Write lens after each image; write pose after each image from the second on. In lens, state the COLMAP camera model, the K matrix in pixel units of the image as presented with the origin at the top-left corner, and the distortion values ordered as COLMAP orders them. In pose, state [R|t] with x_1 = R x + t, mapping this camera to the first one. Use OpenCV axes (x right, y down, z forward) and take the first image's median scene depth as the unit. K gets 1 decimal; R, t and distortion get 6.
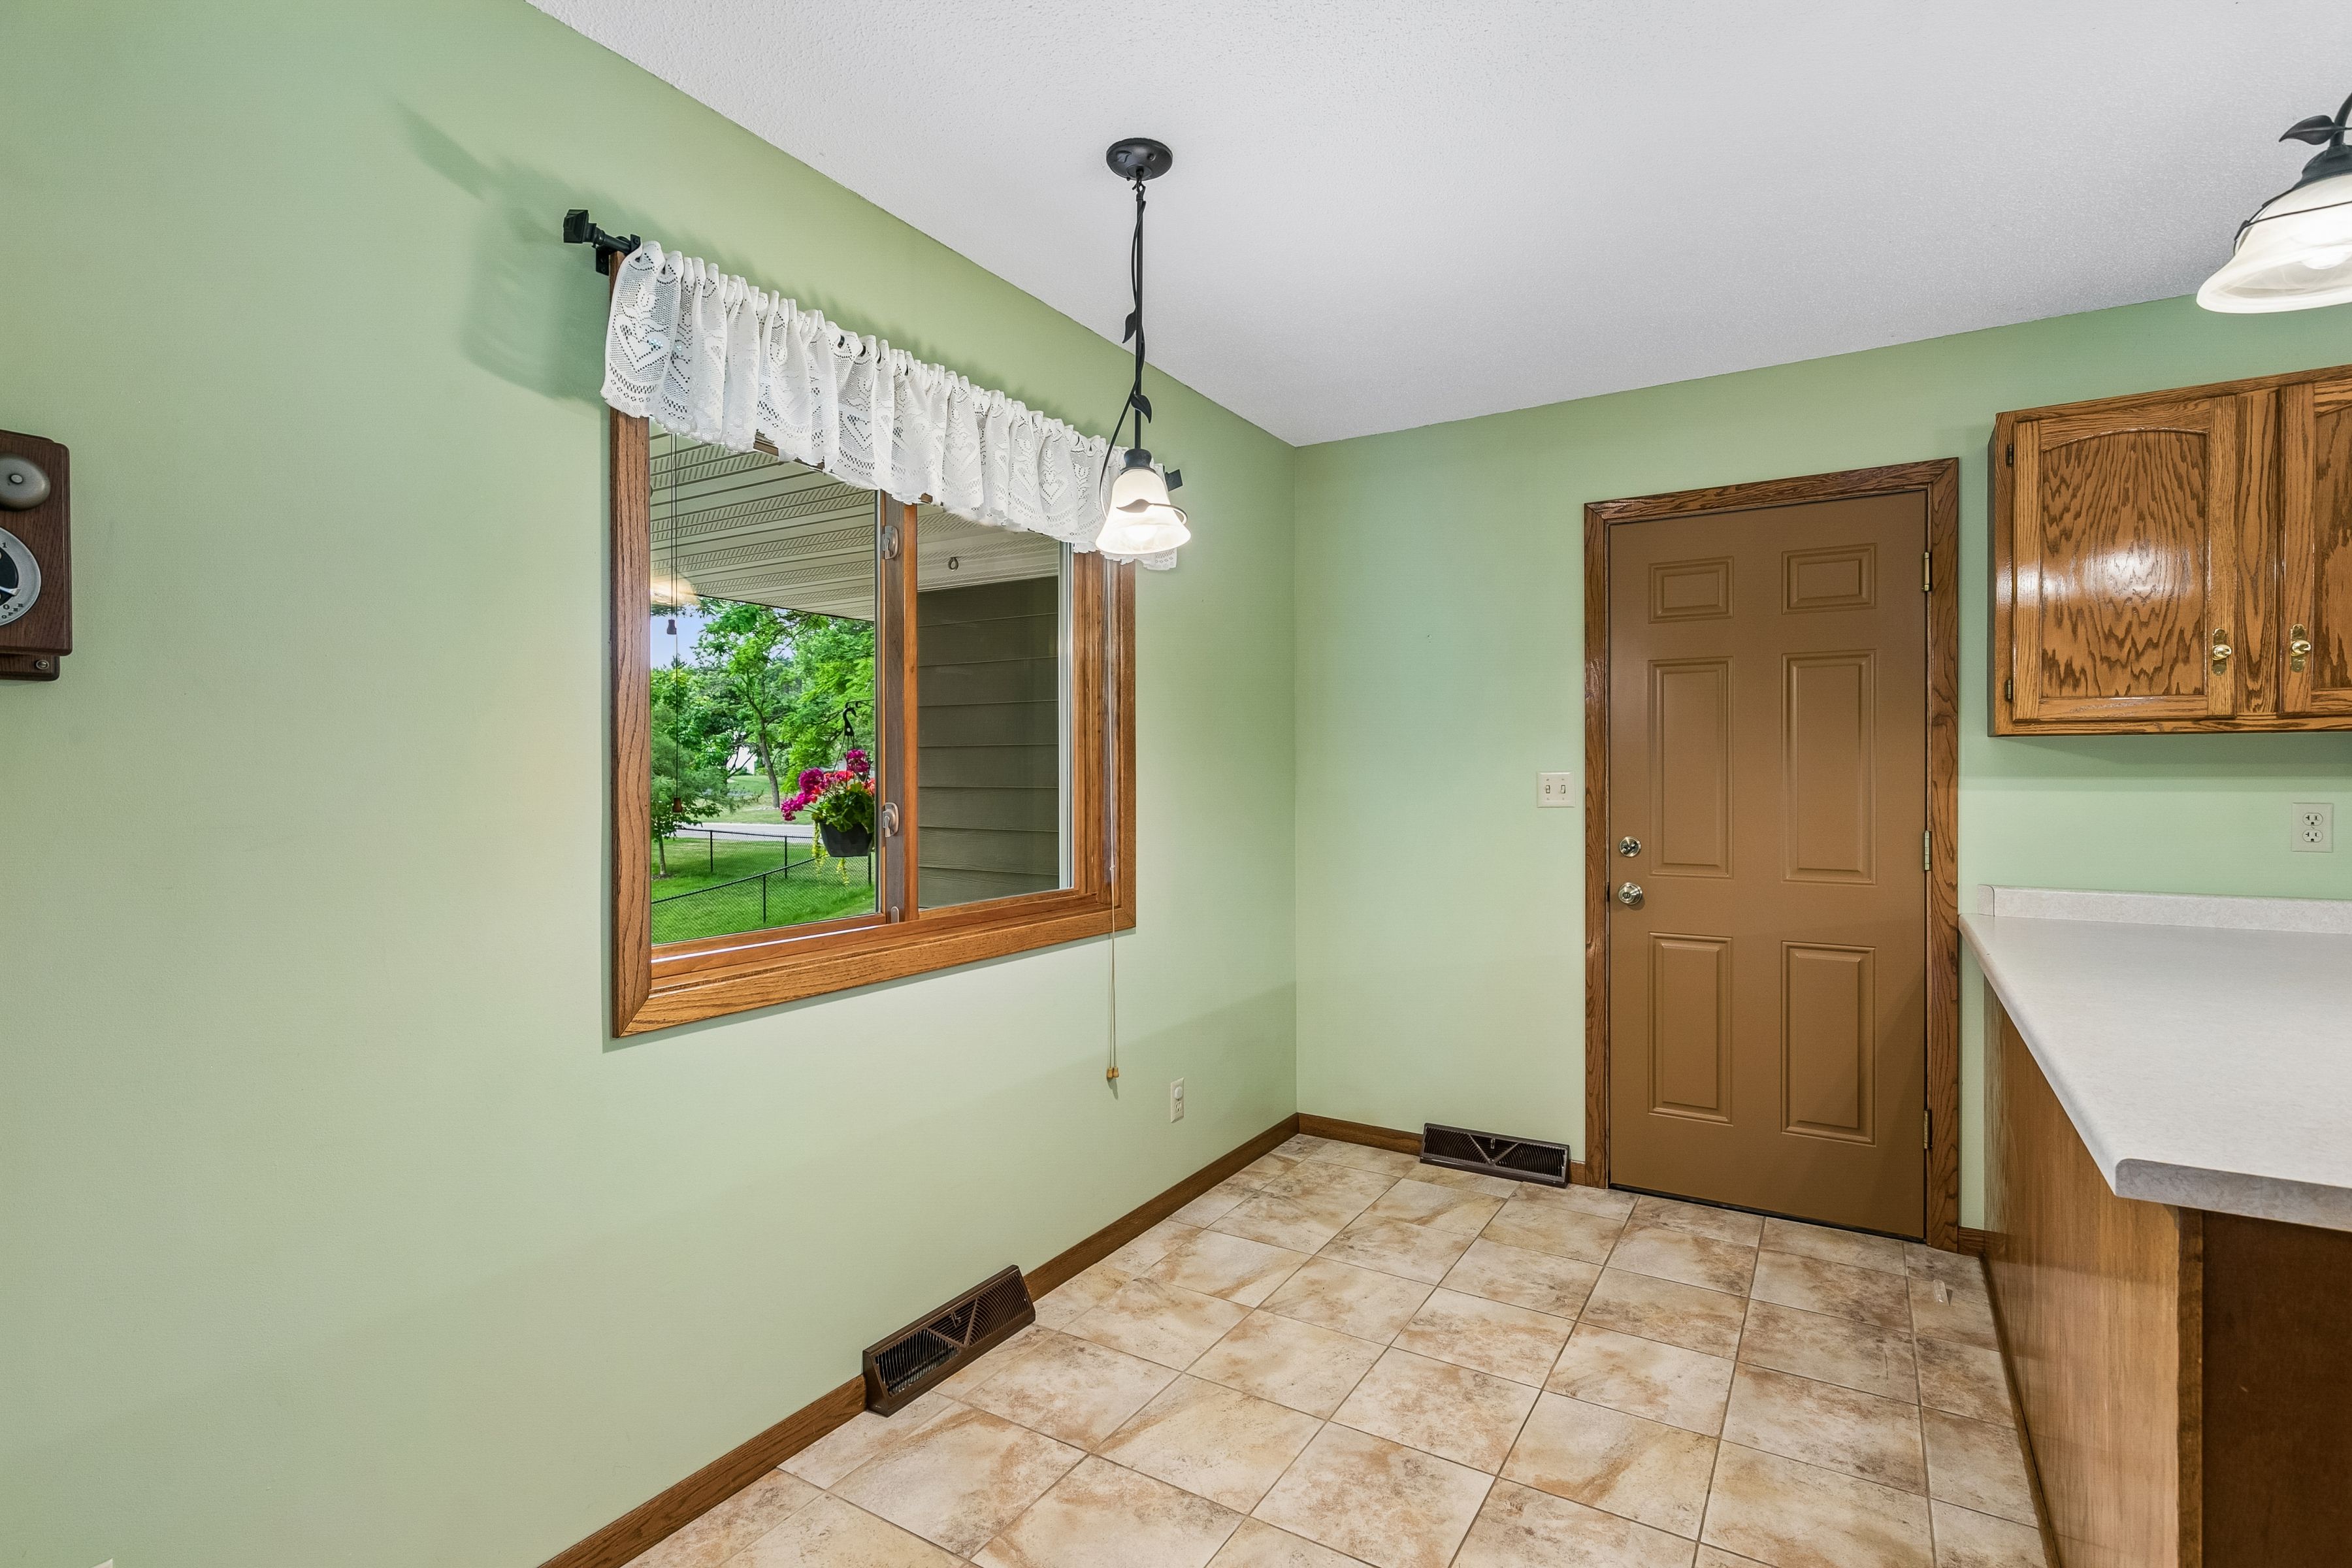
lens RADIAL K [[1112.8, 0, 1179.0], [0, 1112.8, 776.6], [0, 0, 1]] dist [-0.001937, -0.000079]
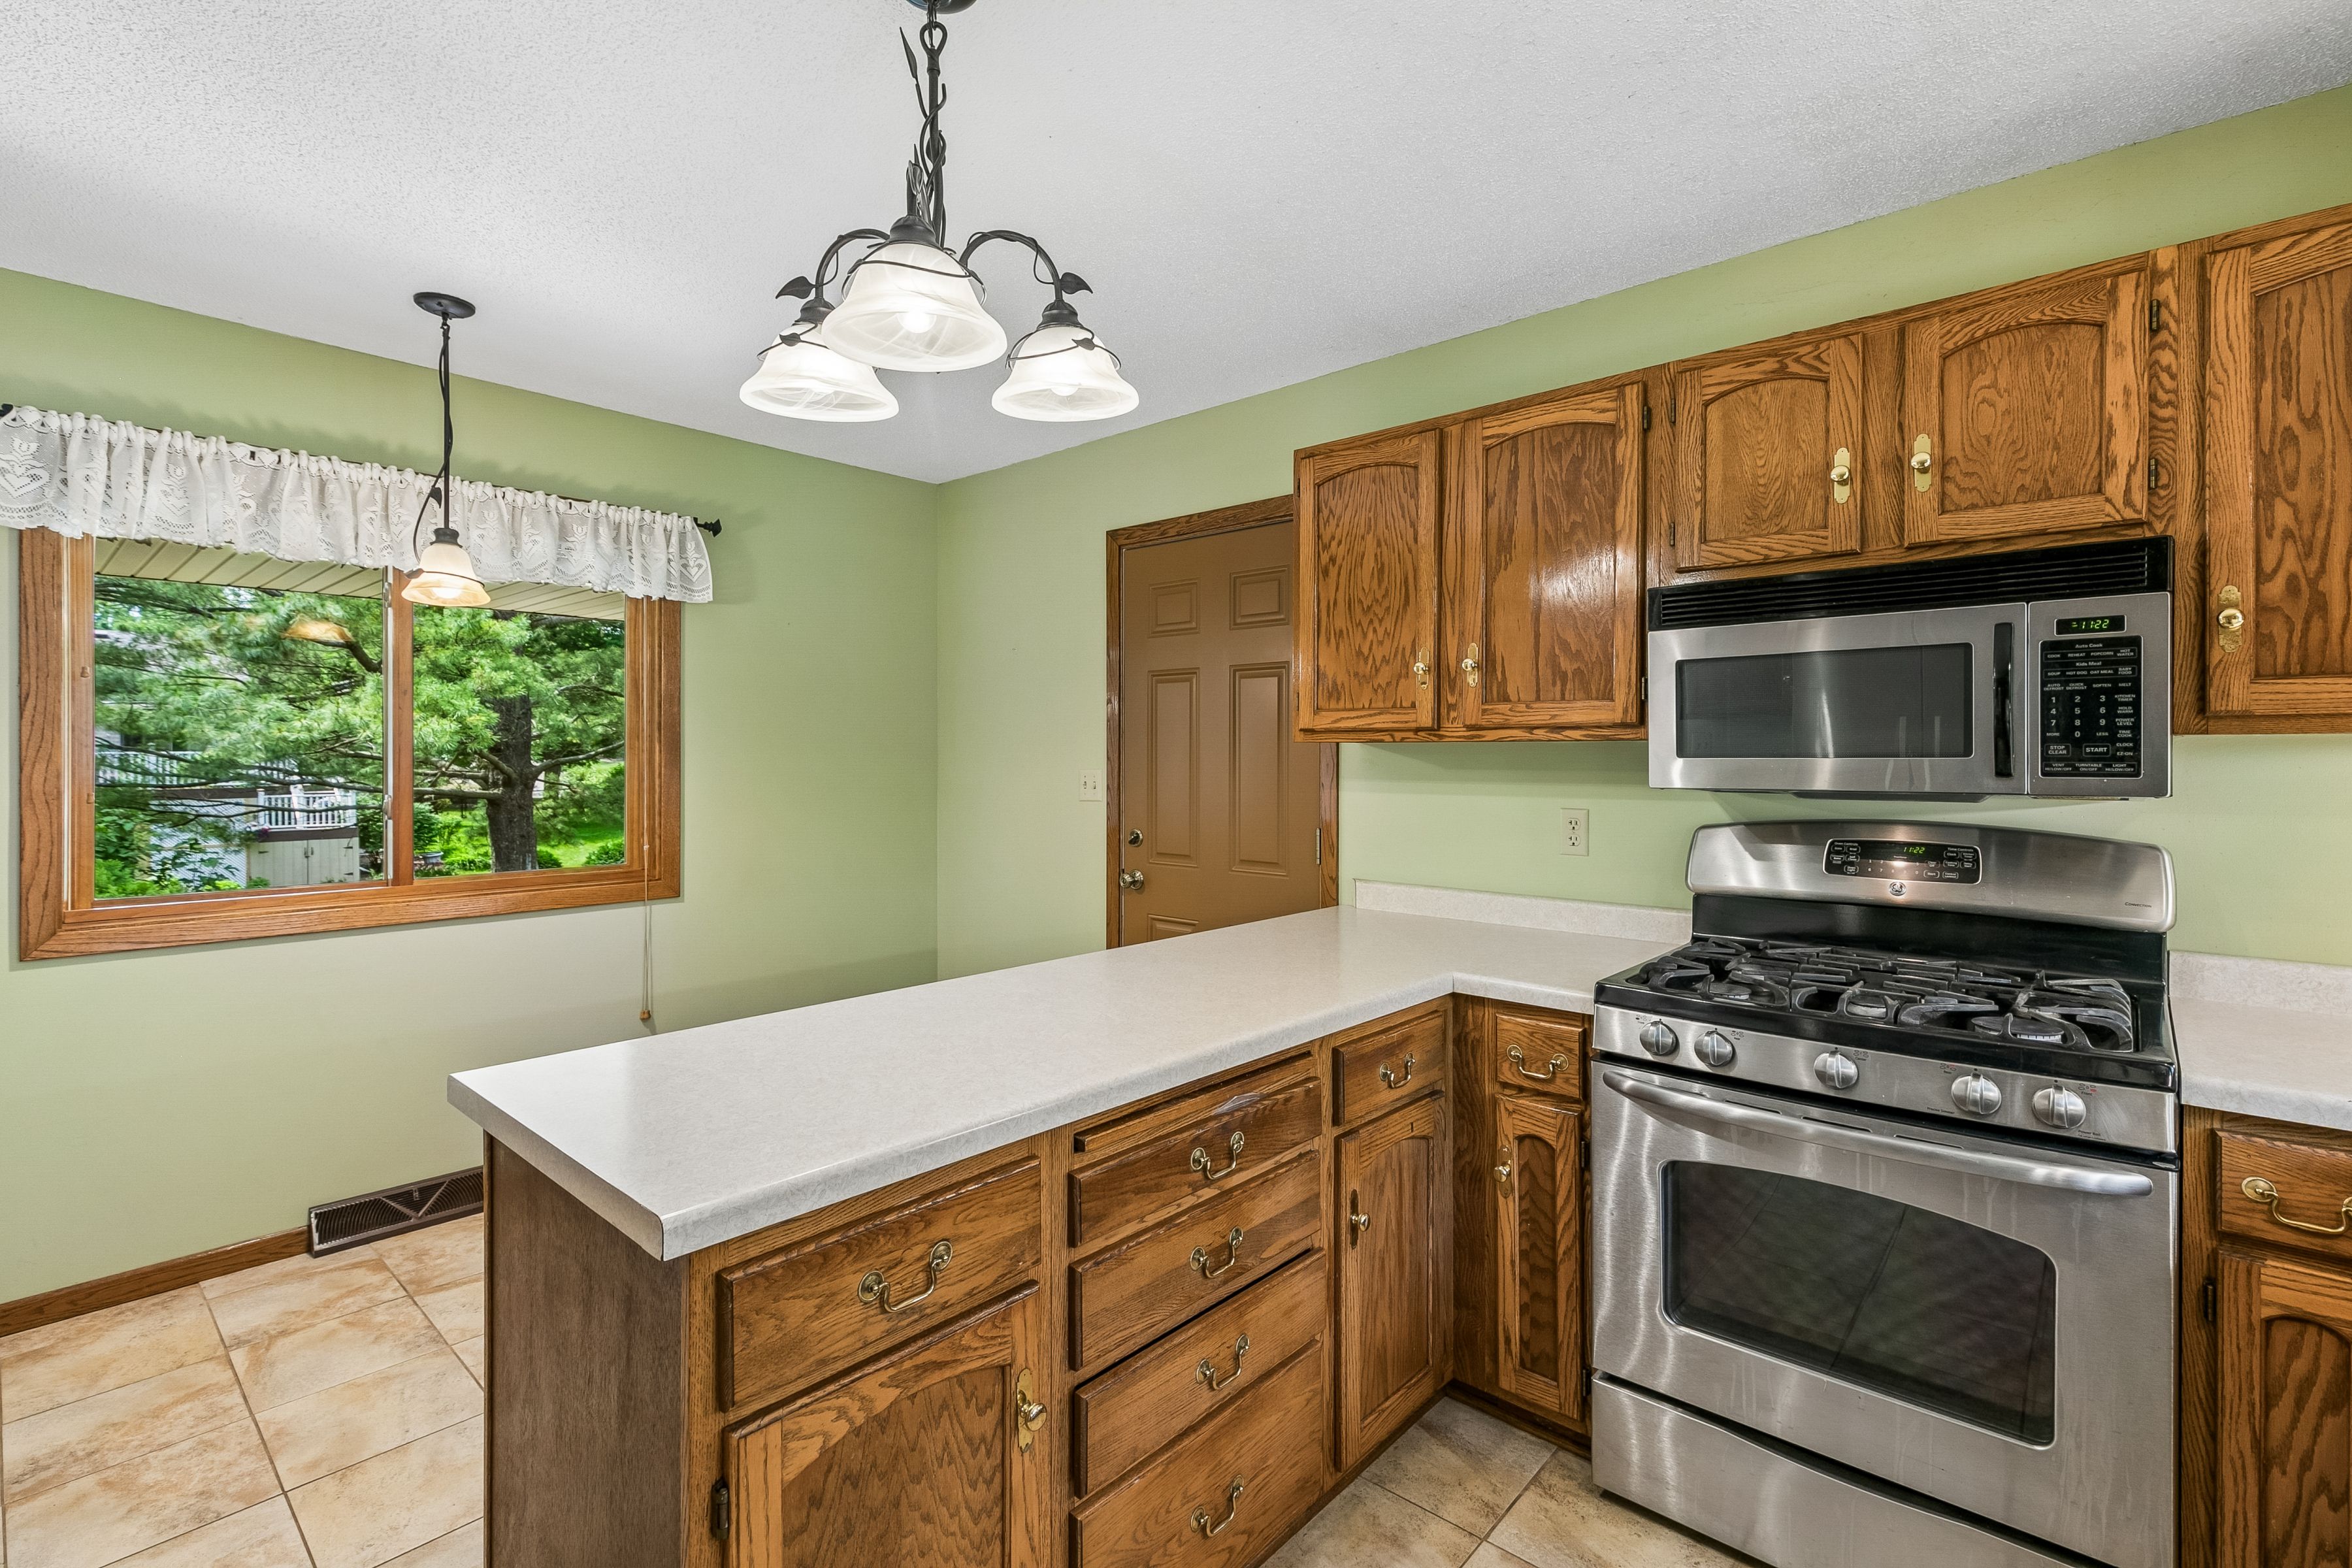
lens RADIAL K [[1065.8, 0, 1173.2], [0, 1065.8, 757.1], [0, 0, 1]] dist [0.003115, 0.000068]
pose [[0.983532, 0.003903, -0.180691, 0.786524], [-0.003873, 0.999992, 0.000521, -0.022663], [0.180692, 0.000187, 0.983540, -0.057710]]
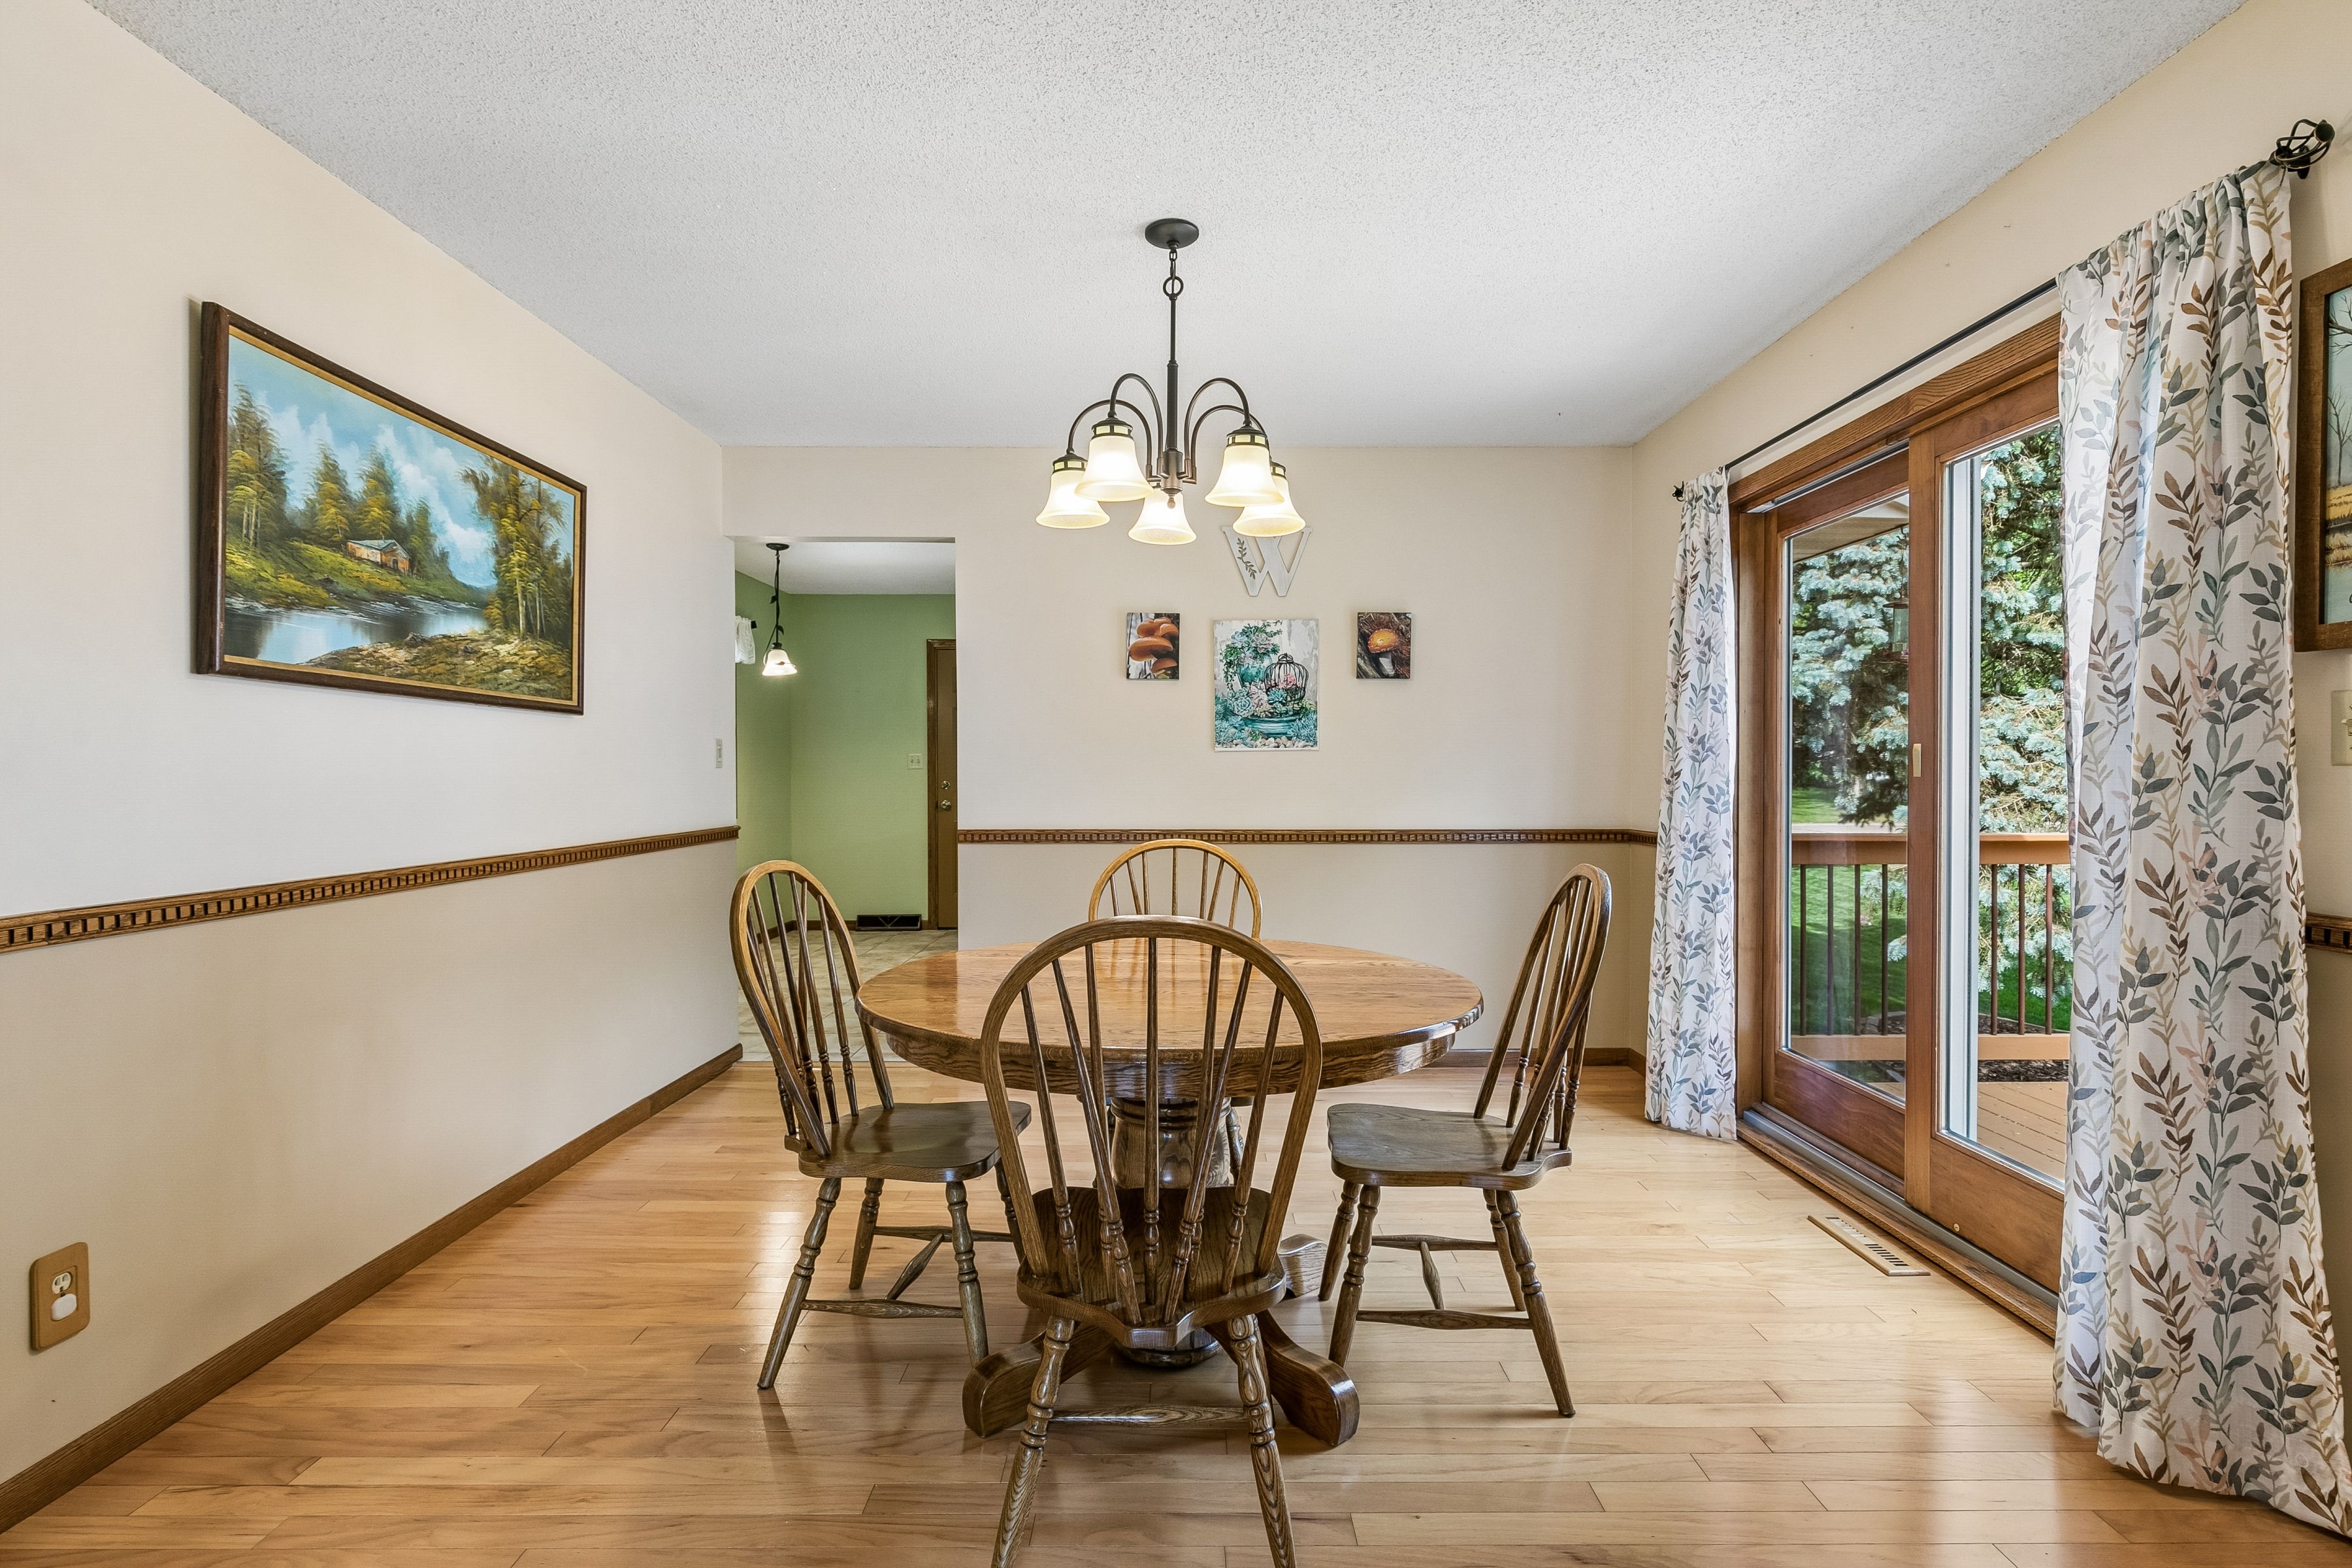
lens RADIAL K [[1104.0, 0, 1176.0], [0, 1104.0, 784.0], [0, 0, 1]] dist [0.000726, 0.000080]
pose [[0.852332, -0.003493, 0.522989, -0.519569], [0.000389, 0.999982, 0.006046, 0.054087], [-0.523001, -0.004950, 0.852318, -1.604984]]
